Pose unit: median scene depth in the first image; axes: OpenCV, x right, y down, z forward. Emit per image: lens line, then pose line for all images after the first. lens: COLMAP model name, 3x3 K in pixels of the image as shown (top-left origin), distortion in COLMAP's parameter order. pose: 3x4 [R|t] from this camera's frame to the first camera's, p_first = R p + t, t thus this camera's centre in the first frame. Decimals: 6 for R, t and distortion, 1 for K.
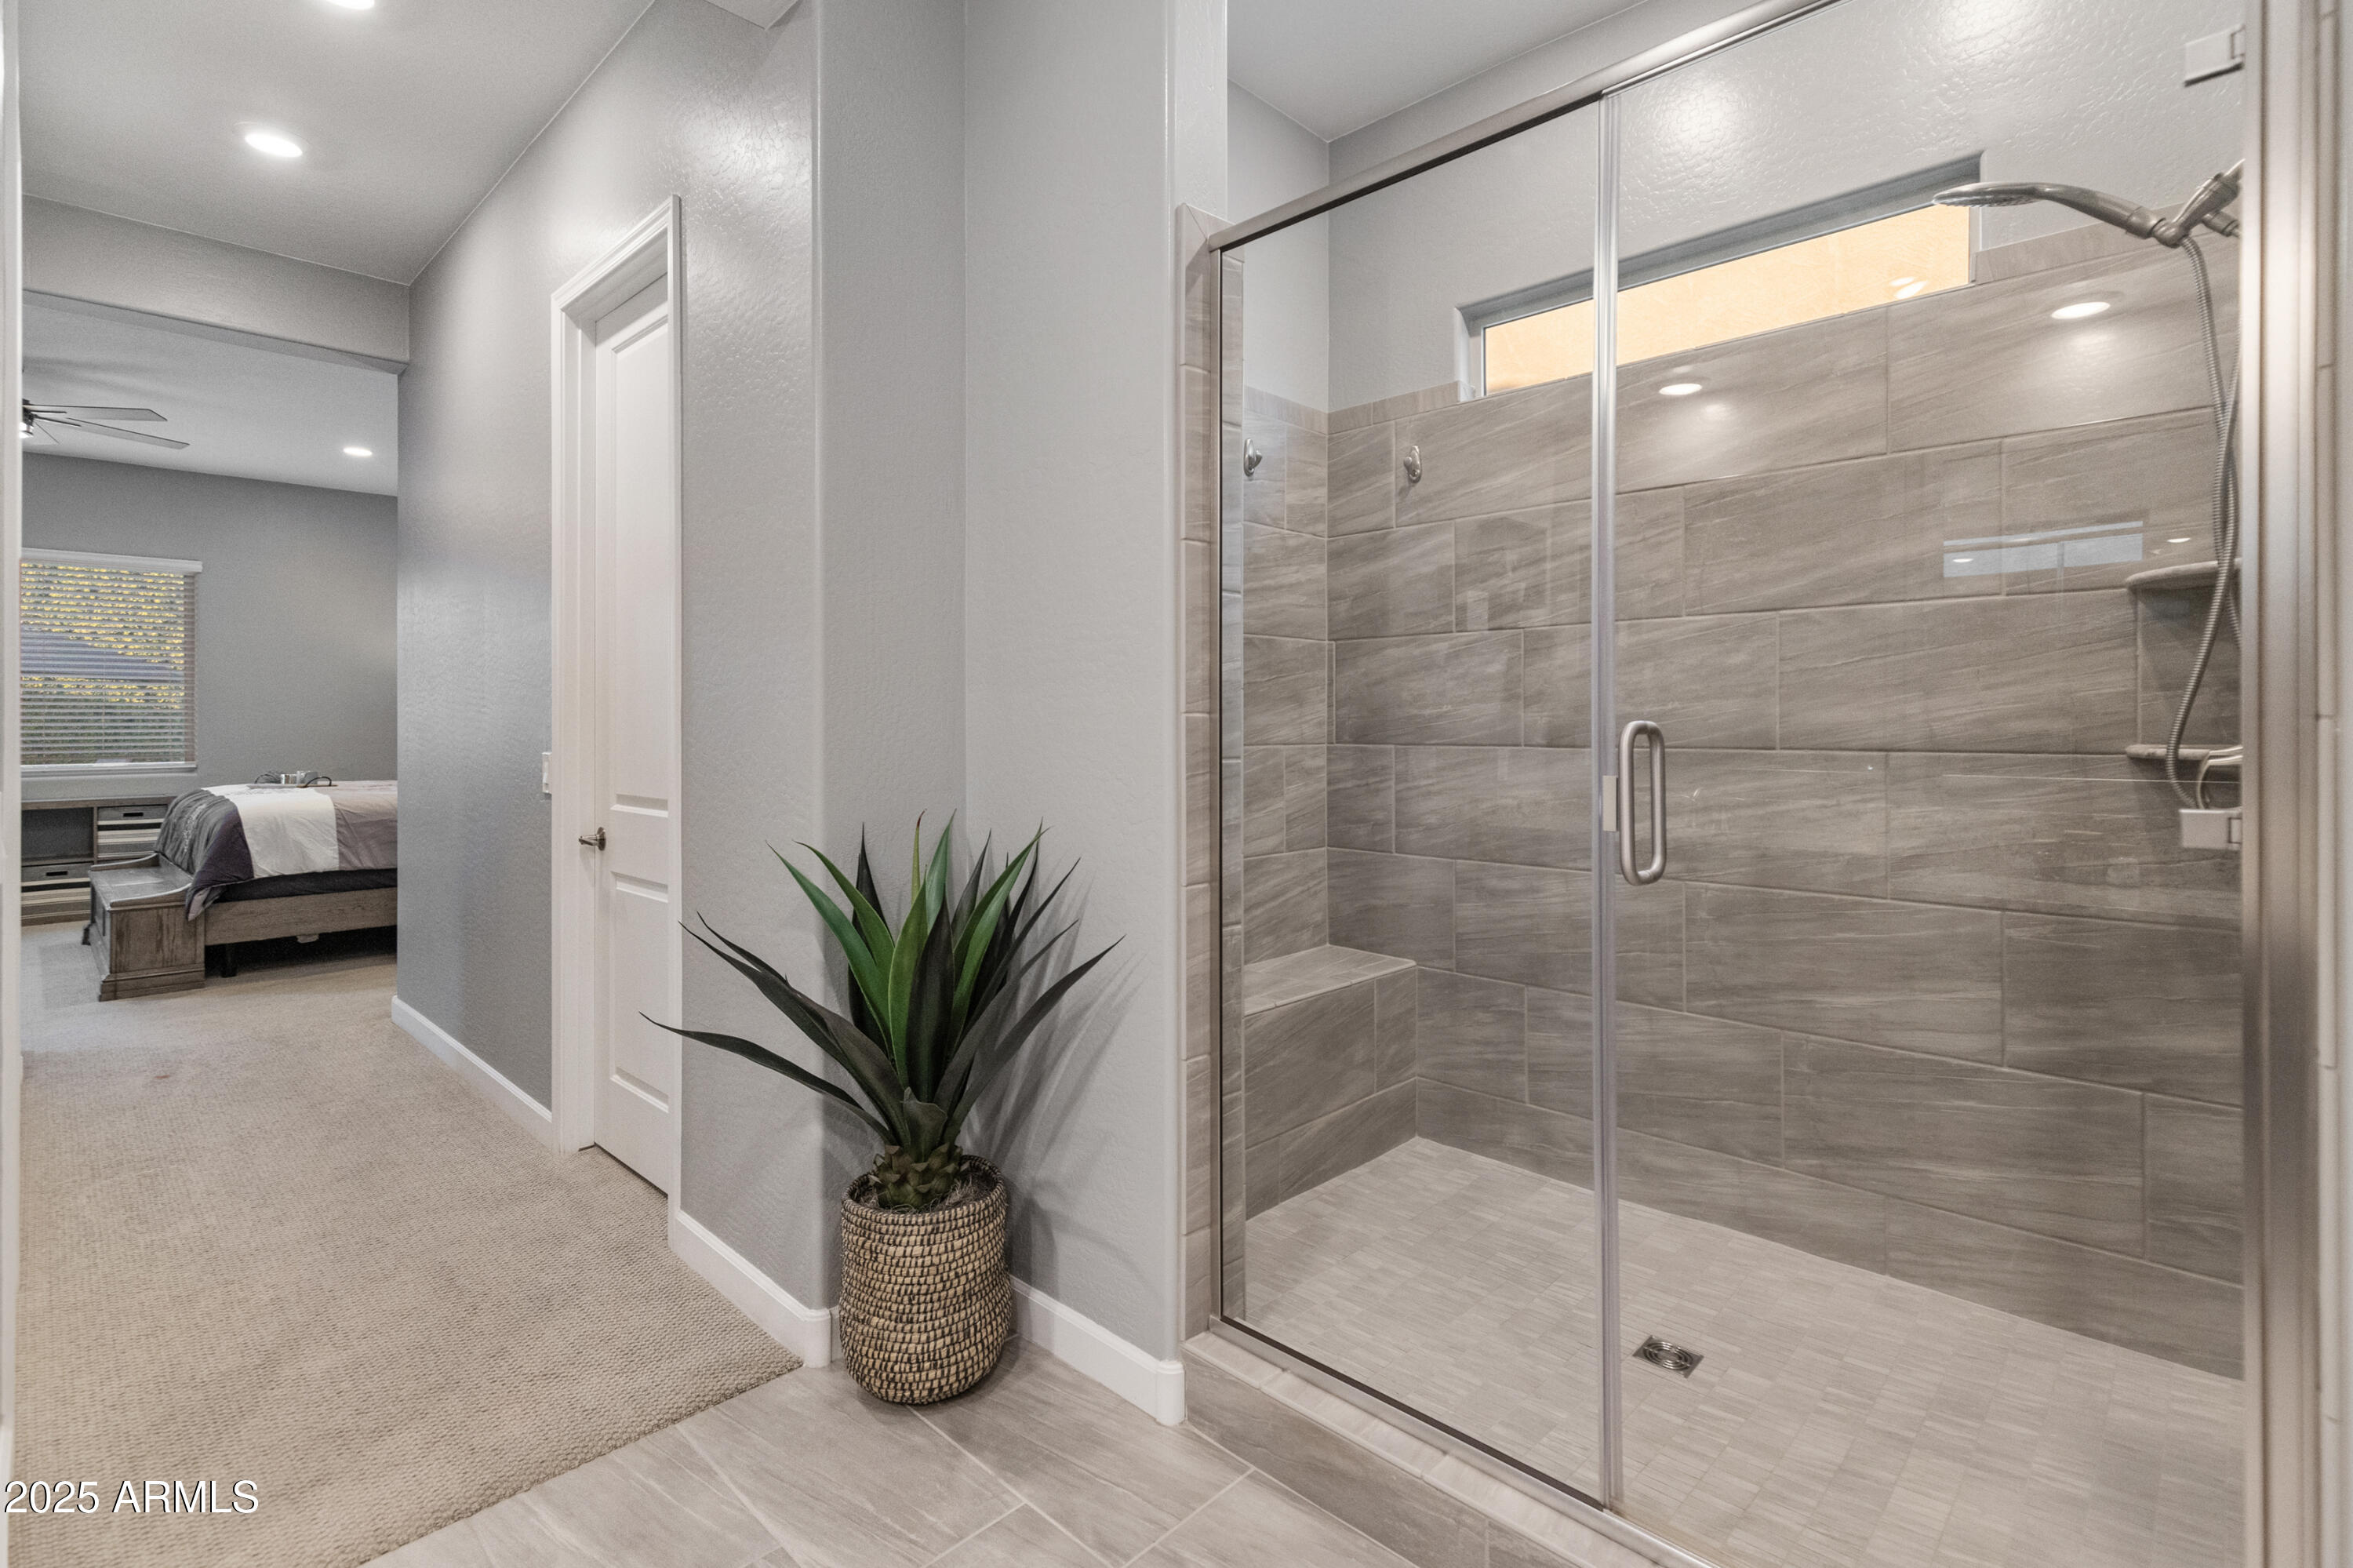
lens RADIAL K [[1106.8, 0, 1177.2], [0, 1106.8, 722.8], [0, 0, 1]] dist [0.000909, -0.000137]
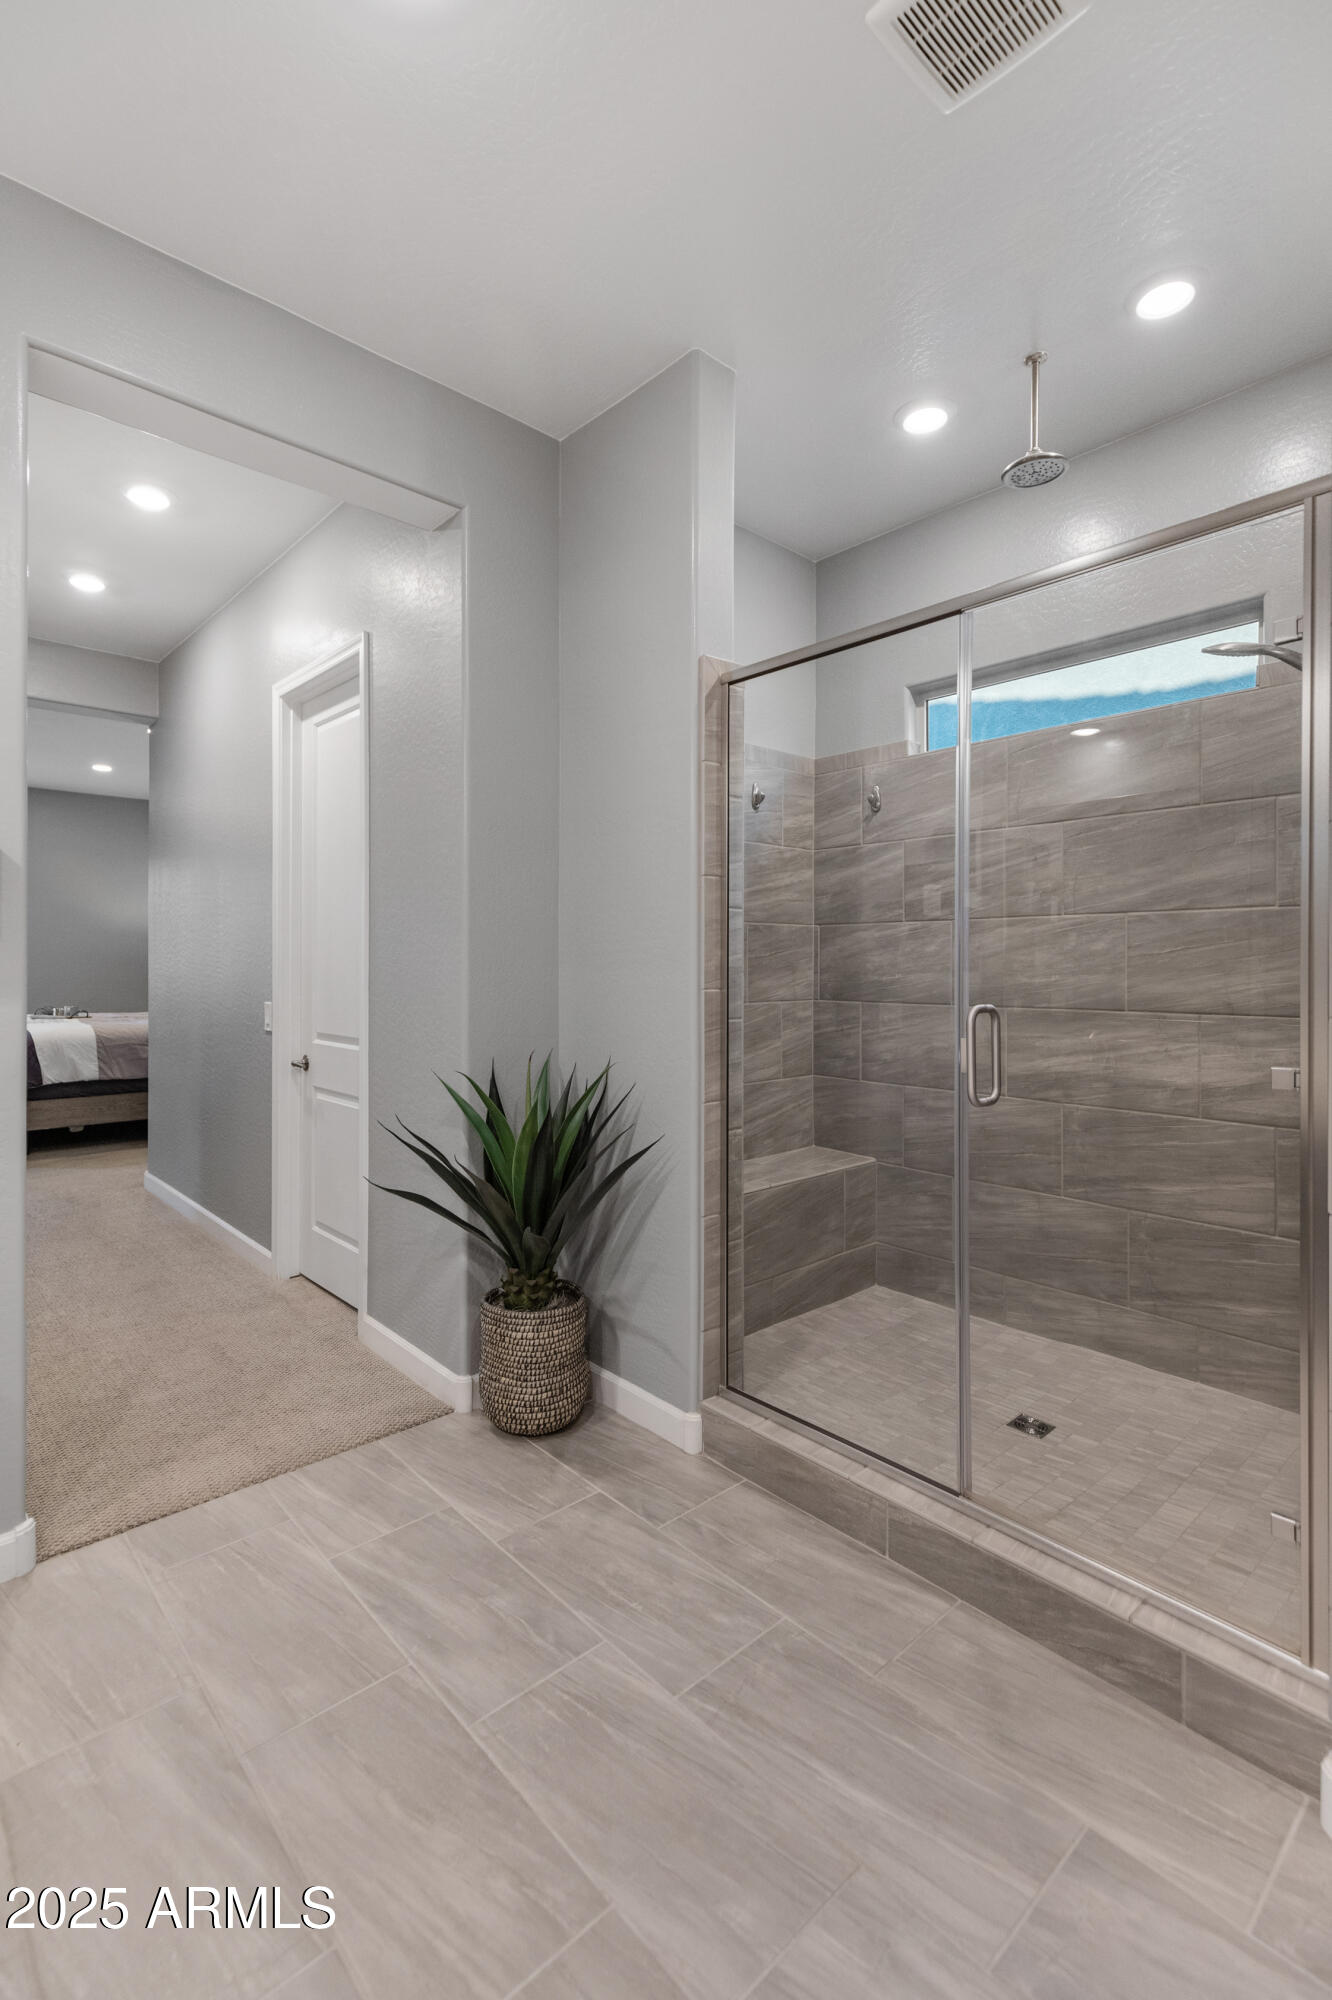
lens RADIAL K [[926.7, 0, 643.9], [0, 926.7, 944.3], [0, 0, 1]] dist [-0.013477, 0.000285]
pose [[0.996972, 0.001434, -0.077746, 0.020132], [-0.002934, 0.999812, -0.019189, -0.039136], [0.077704, 0.019359, 0.996788, -0.240266]]
